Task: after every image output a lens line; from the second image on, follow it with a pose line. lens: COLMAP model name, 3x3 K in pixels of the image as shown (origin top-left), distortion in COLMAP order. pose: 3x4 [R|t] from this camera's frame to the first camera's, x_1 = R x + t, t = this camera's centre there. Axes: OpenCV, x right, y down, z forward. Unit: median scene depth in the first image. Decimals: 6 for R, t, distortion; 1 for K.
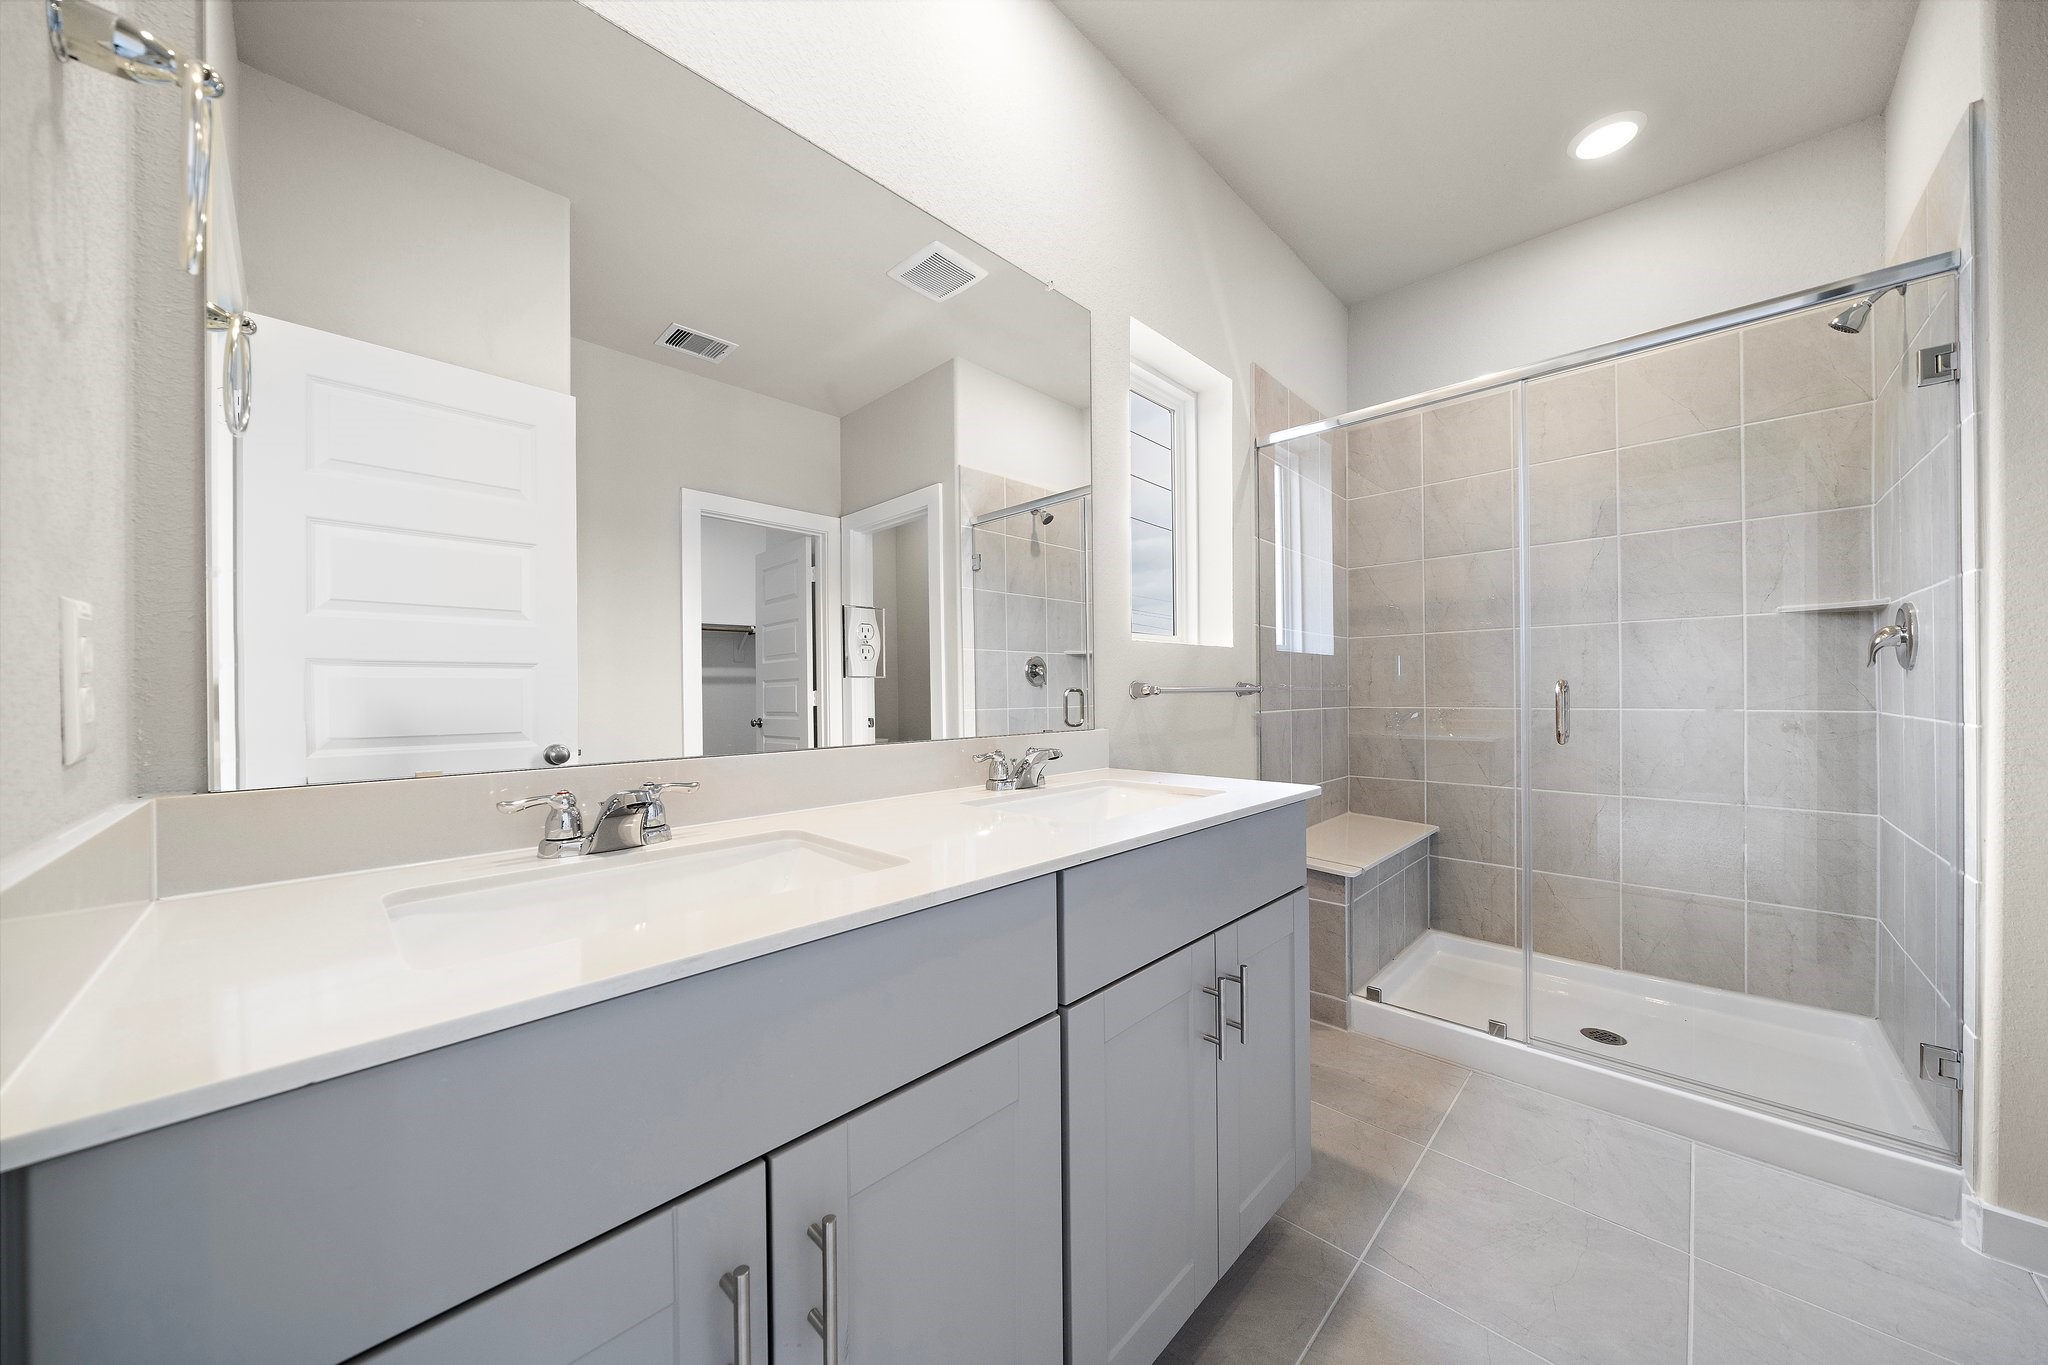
lens RADIAL K [[696.4, 0, 1027.6], [0, 696.4, 690.1], [0, 0, 1]] dist [-0.005098, -0.000014]
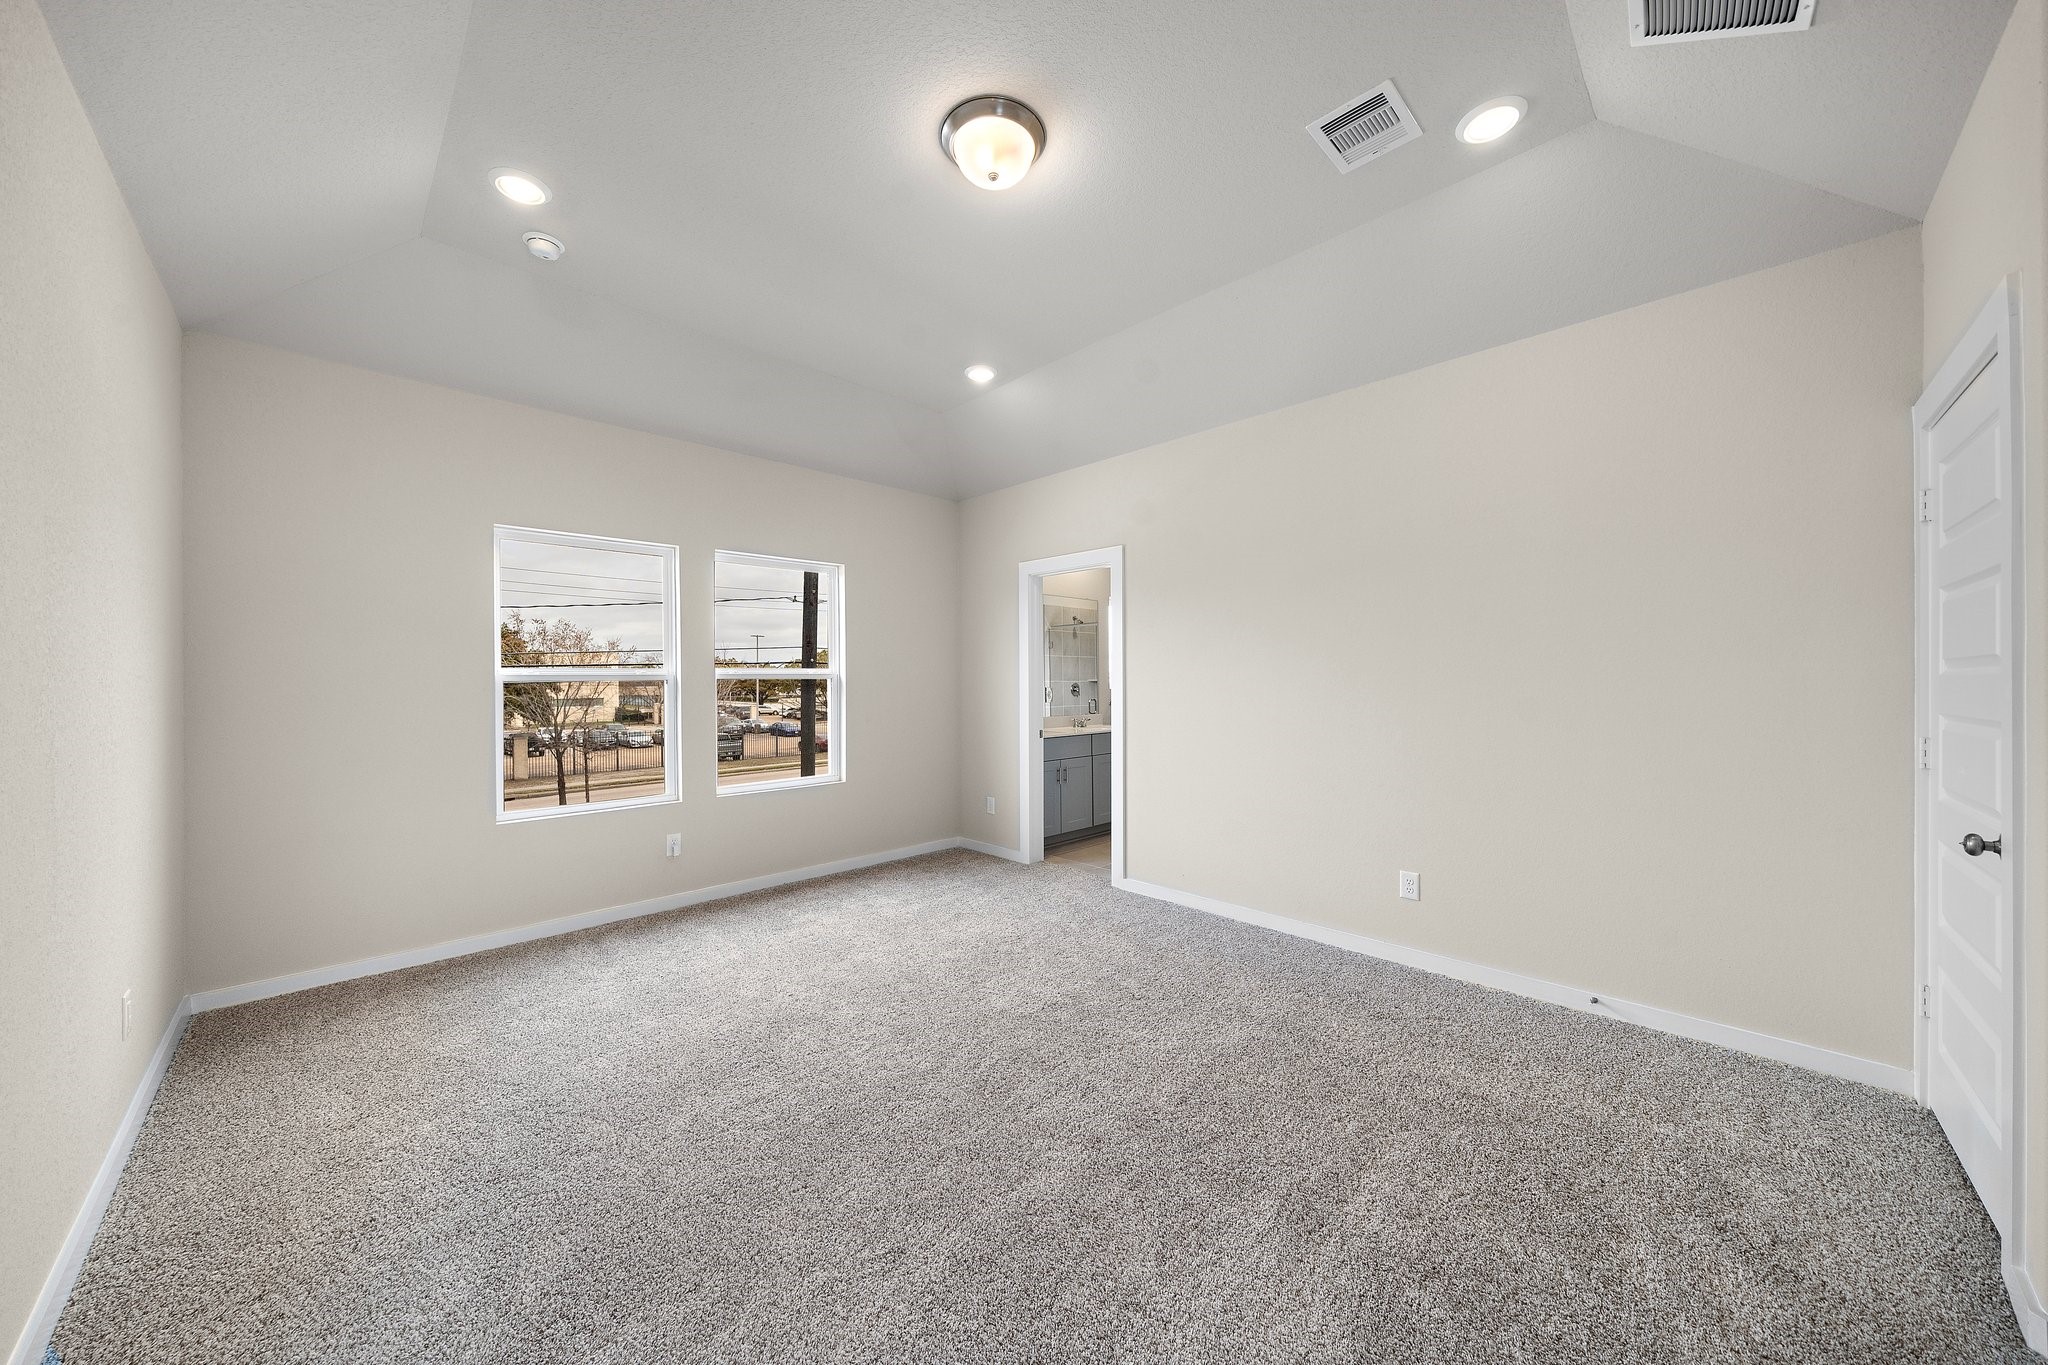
lens RADIAL K [[696.4, 0, 1020.2], [0, 696.4, 678.1], [0, 0, 1]] dist [-0.005098, -0.000014]
pose [[0.999693, 0.011463, -0.021965, -0.119715], [-0.011393, 0.999930, 0.003313, -0.070231], [0.022001, -0.003061, 0.999753, -1.313974]]
